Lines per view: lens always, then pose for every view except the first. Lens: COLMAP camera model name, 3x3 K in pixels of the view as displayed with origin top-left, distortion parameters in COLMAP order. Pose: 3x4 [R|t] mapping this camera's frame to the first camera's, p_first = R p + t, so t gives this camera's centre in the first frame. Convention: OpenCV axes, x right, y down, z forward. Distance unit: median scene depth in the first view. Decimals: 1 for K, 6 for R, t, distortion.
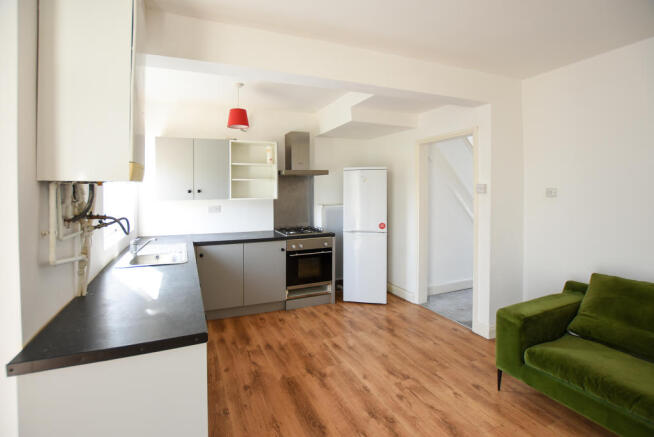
lens RADIAL K [[296.5, 0, 313.1], [0, 296.5, 194.6], [0, 0, 1]] dist [-0.027644, -0.000049]
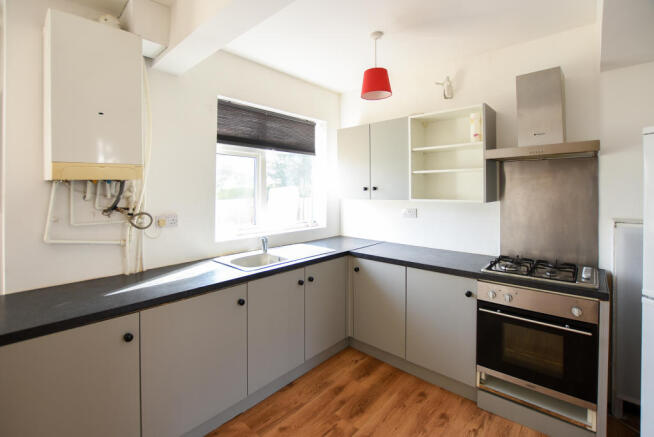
lens RADIAL K [[308.4, 0, 325.5], [0, 308.4, 188.7], [0, 0, 1]] dist [-0.023059, -0.000031]
pose [[0.429541, 0.001203, -0.903046, 0.311778], [-0.011945, 0.999919, -0.004350, -0.006482], [0.902968, 0.012655, 0.429521, 0.529350]]
